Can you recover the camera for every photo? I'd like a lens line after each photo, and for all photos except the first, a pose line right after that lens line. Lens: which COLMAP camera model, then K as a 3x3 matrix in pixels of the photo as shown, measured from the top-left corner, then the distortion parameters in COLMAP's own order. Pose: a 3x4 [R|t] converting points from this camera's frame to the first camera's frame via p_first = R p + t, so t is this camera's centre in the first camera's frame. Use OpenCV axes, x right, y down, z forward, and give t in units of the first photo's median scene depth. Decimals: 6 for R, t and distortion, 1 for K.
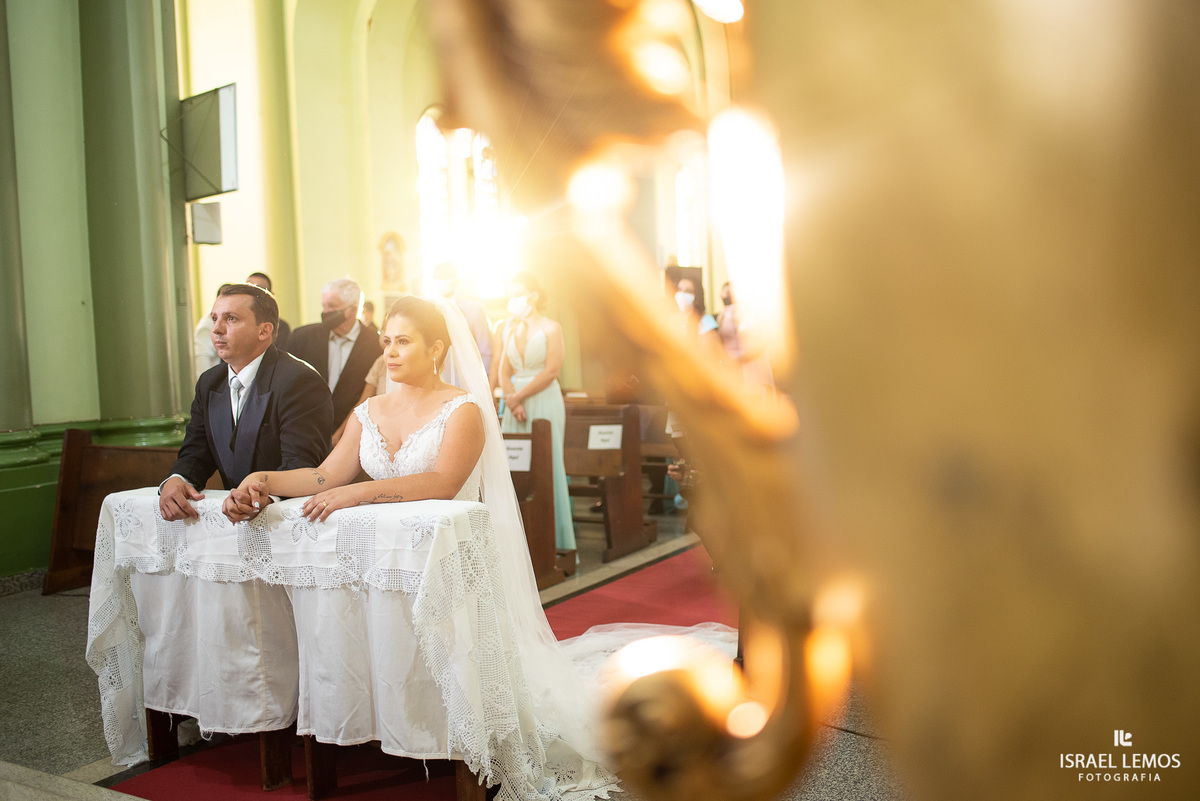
lens RADIAL K [[1251.0, 0, 576.5], [0, 1251.0, 406.2], [0, 0, 1]] dist [-0.004659, 0.043281]
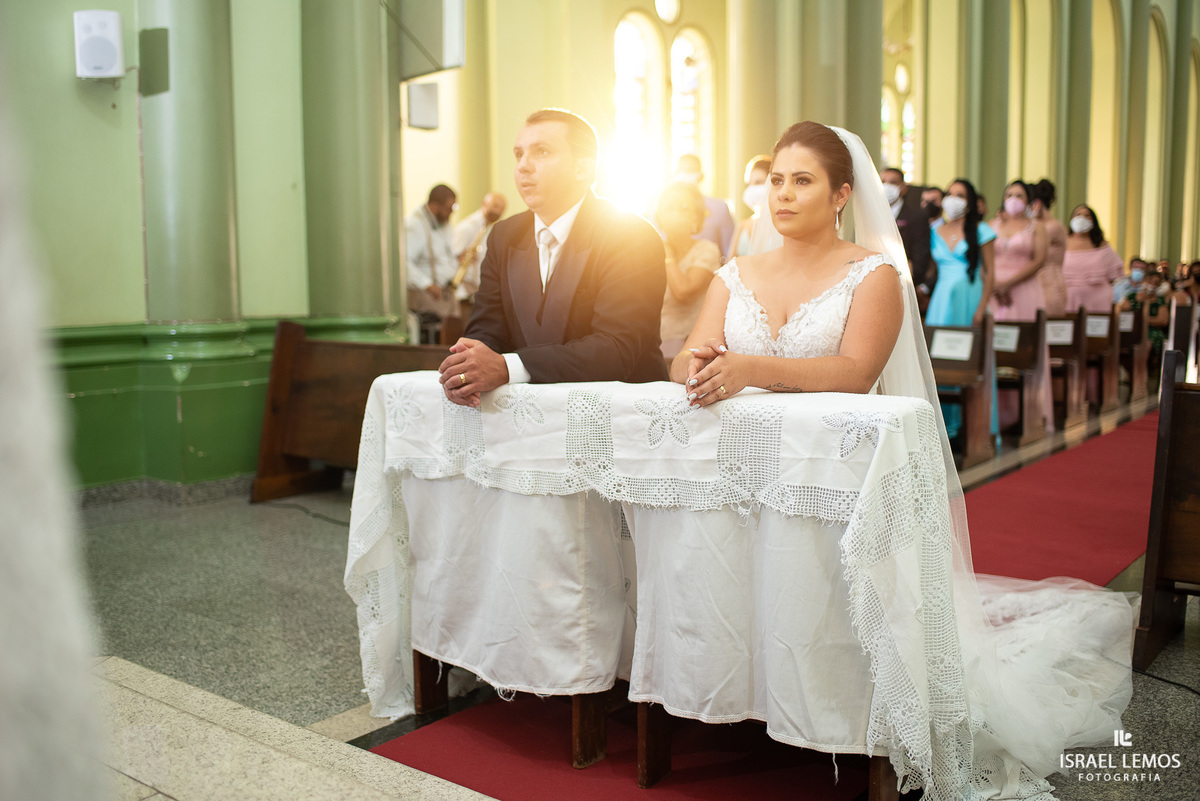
lens RADIAL K [[1248.2, 0, 600.0], [0, 1248.2, 400.5], [0, 0, 1]] dist [-0.040569, 0.007073]
pose [[0.994510, 0.042089, -0.095804, -0.173933], [-0.037753, 0.998198, 0.046636, 0.047386], [0.097595, -0.042764, 0.994307, 0.258403]]
